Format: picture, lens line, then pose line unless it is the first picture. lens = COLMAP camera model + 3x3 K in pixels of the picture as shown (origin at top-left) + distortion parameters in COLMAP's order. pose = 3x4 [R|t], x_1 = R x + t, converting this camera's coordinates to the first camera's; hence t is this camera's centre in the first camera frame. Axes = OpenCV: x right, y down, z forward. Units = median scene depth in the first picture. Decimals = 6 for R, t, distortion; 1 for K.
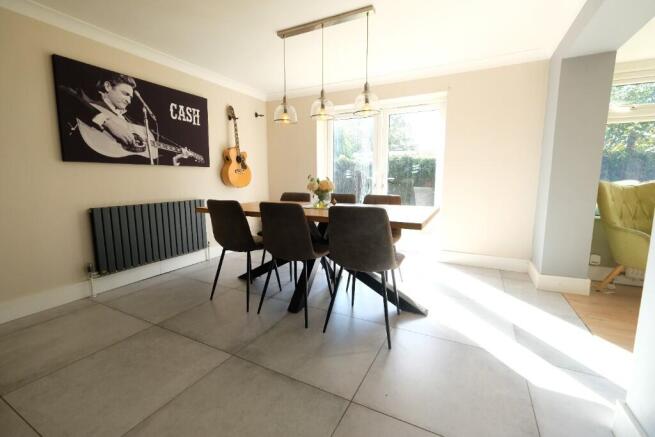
lens RADIAL K [[286.3, 0, 329.2], [0, 286.3, 215.4], [0, 0, 1]] dist [-0.003425, -0.000455]
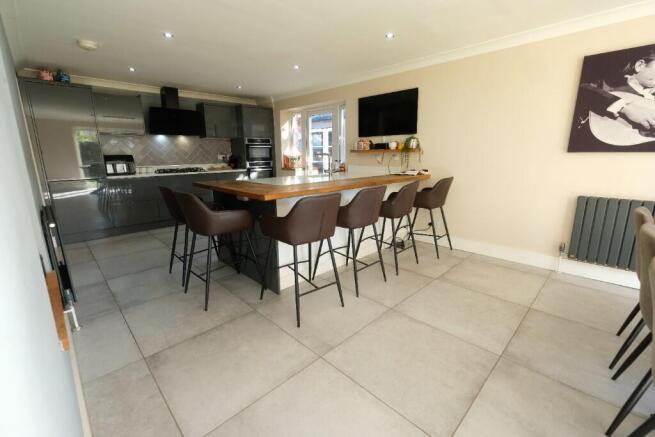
lens RADIAL K [[286.3, 0, 328.7], [0, 286.3, 215.5], [0, 0, 1]] dist [-0.003425, -0.000455]
pose [[-0.312649, 0.205739, -0.927320, 0.444304], [-0.116233, 0.960638, 0.252319, -0.109113], [0.942730, 0.186673, -0.276429, 0.403682]]
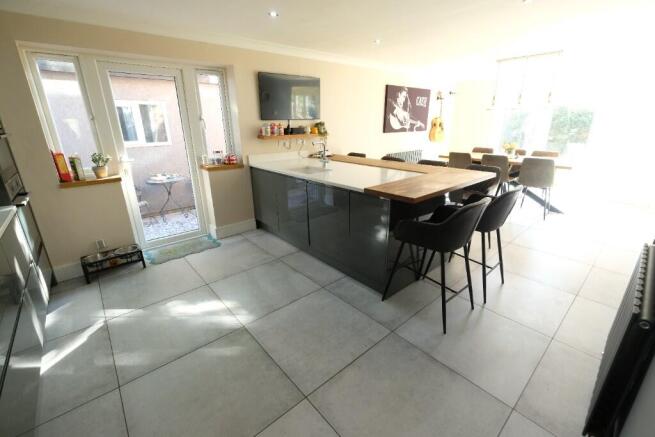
lens RADIAL K [[286.3, 0, 325.0], [0, 286.3, 218.8], [0, 0, 1]] dist [-0.003425, -0.000455]
pose [[0.923648, 0.114197, -0.365834, -0.396788], [-0.039489, 0.977852, 0.205540, 0.029744], [0.381203, -0.175400, 0.907700, -1.247094]]
